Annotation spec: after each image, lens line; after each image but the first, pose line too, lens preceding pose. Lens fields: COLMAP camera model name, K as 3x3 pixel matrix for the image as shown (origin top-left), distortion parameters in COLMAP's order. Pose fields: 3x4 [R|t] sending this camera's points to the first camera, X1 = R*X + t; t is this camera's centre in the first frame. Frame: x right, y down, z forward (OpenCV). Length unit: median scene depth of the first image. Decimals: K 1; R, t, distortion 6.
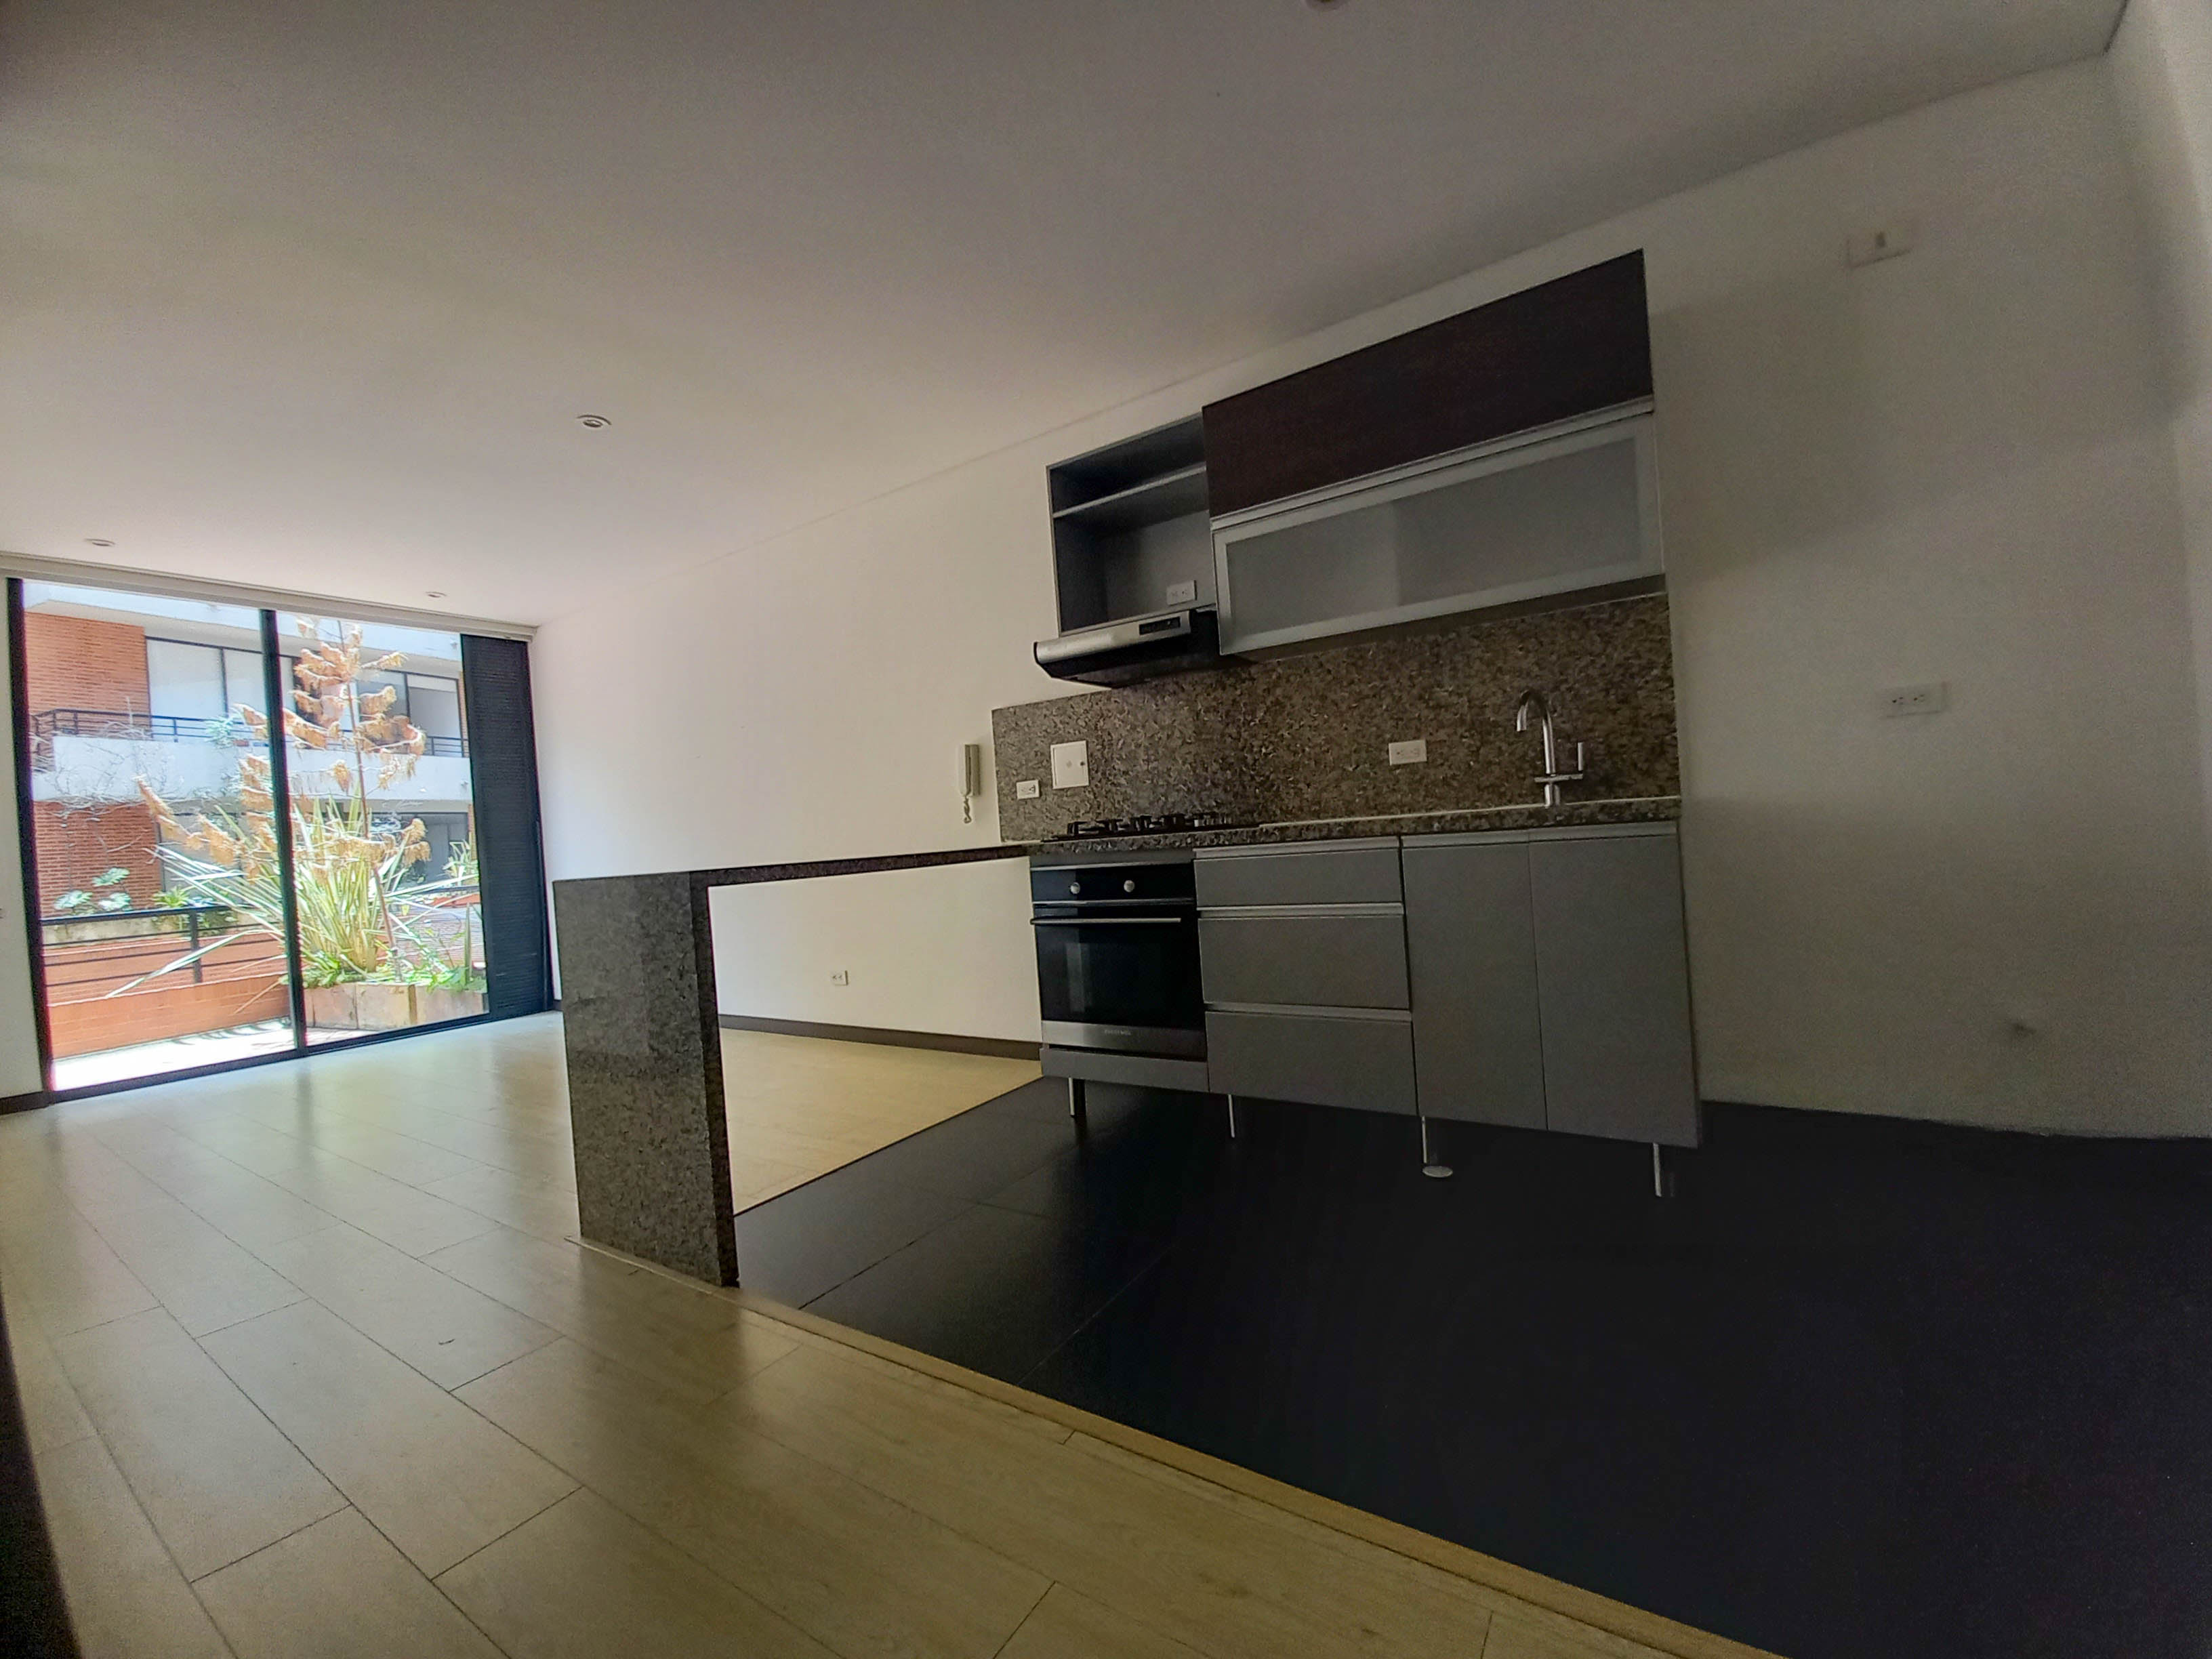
lens RADIAL K [[882.6, 0, 1126.5], [0, 882.6, 837.4], [0, 0, 1]] dist [-0.019065, -0.000026]
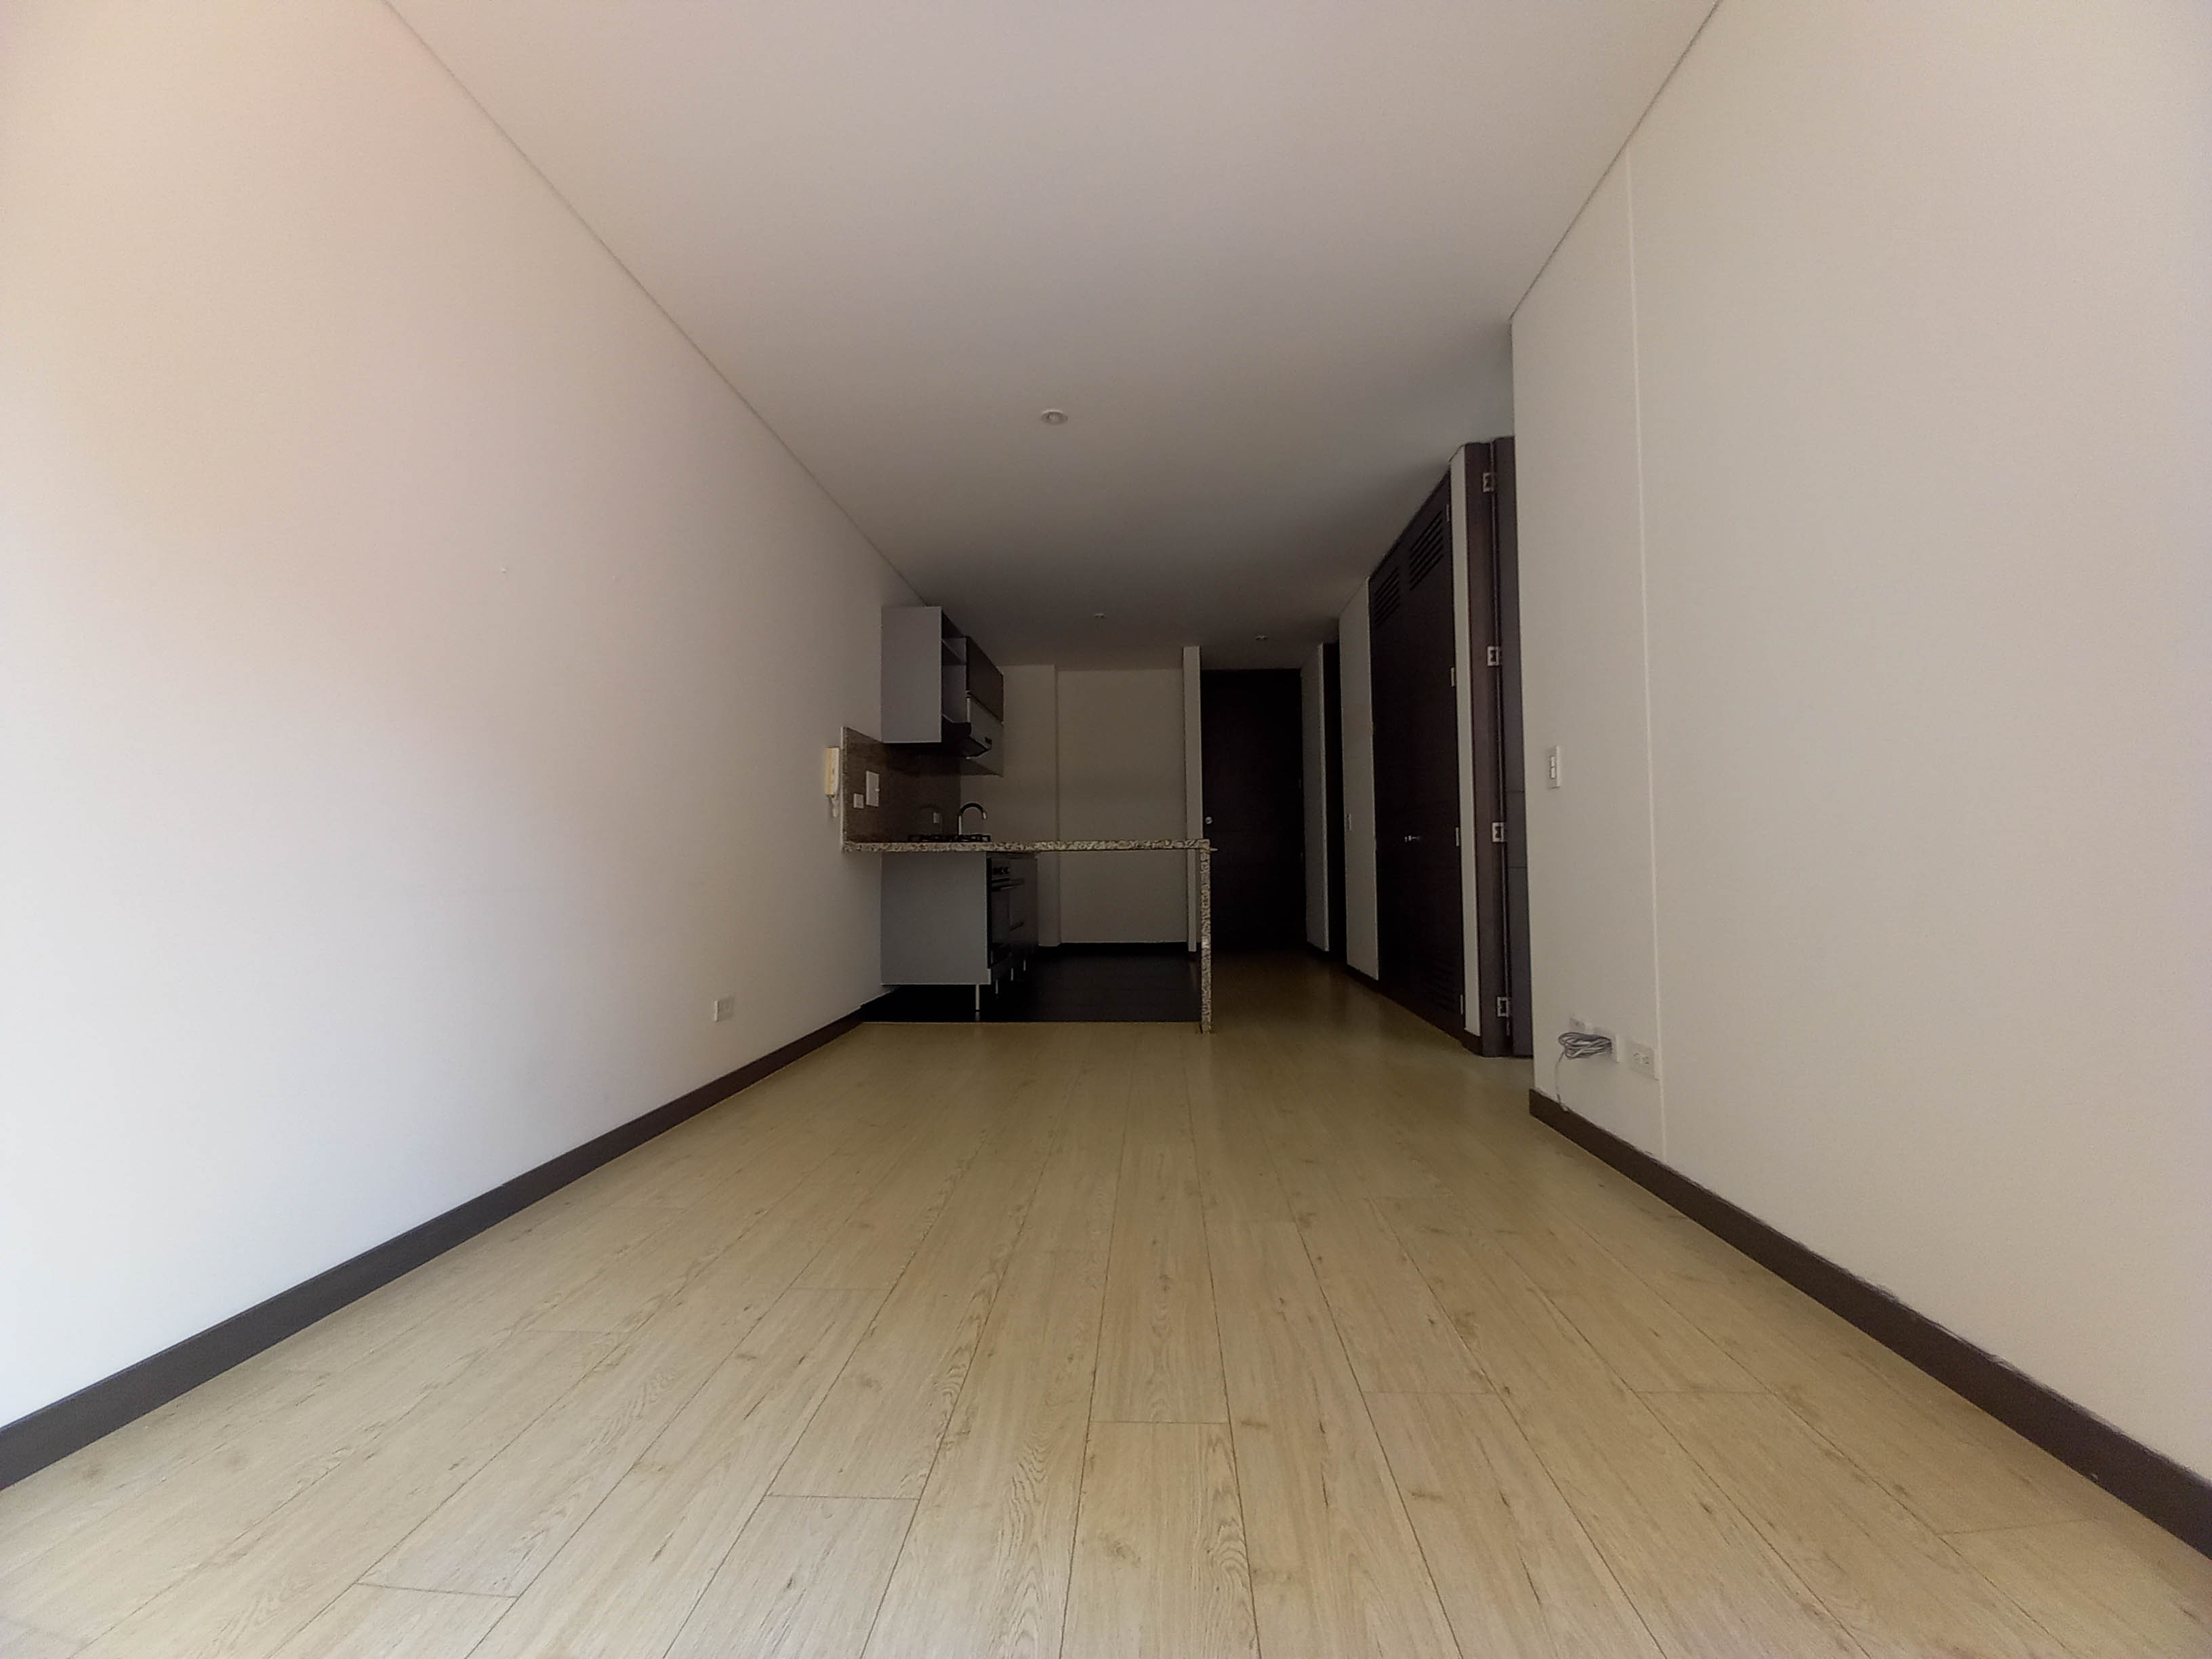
lens RADIAL K [[865.4, 0, 1120.5], [0, 865.4, 824.9], [0, 0, 1]] dist [0.013726, -0.015613]
pose [[-0.496674, 0.111616, 0.860730, -1.537825], [0.056189, 0.993751, -0.096443, 0.134461], [-0.866117, 0.000463, -0.499842, 1.486358]]
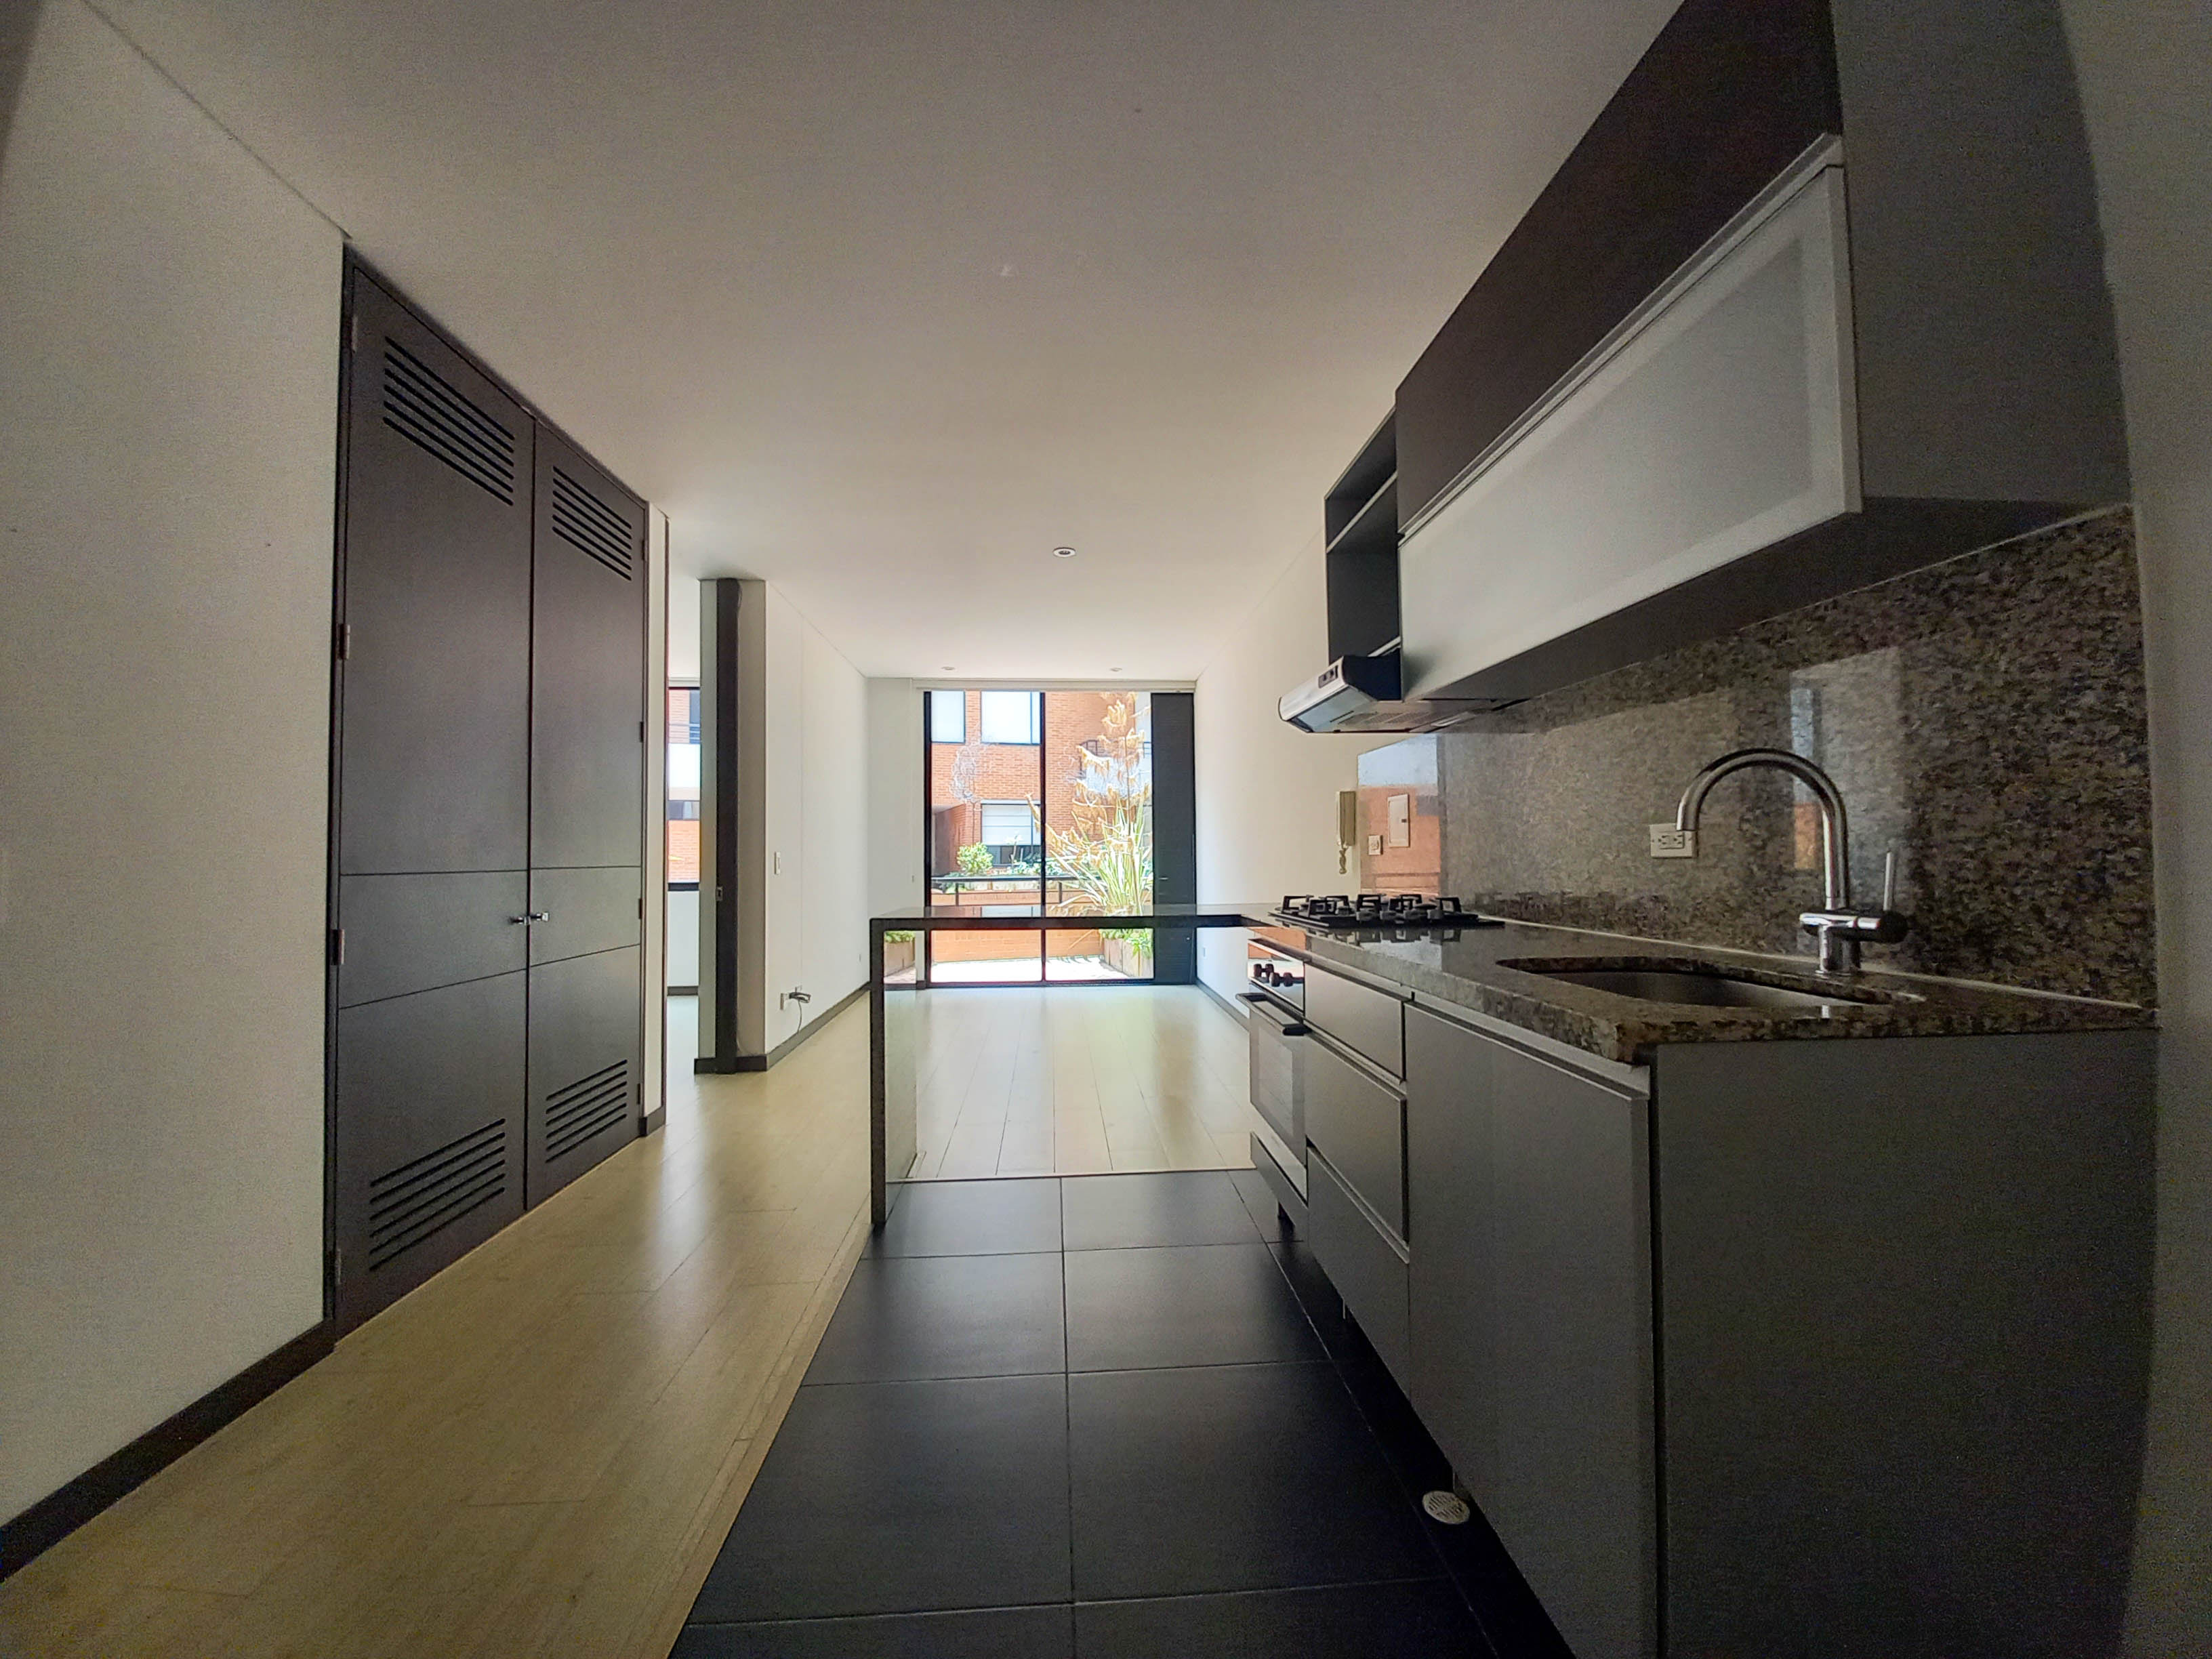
lens RADIAL K [[871.6, 0, 1125.6], [0, 871.6, 828.0], [0, 0, 1]] dist [-0.019748, -0.000148]
pose [[0.600608, 0.041562, -0.798463, 0.509860], [-0.043177, 0.998877, 0.019516, -0.089886], [0.798377, 0.022754, 0.601728, 0.305832]]
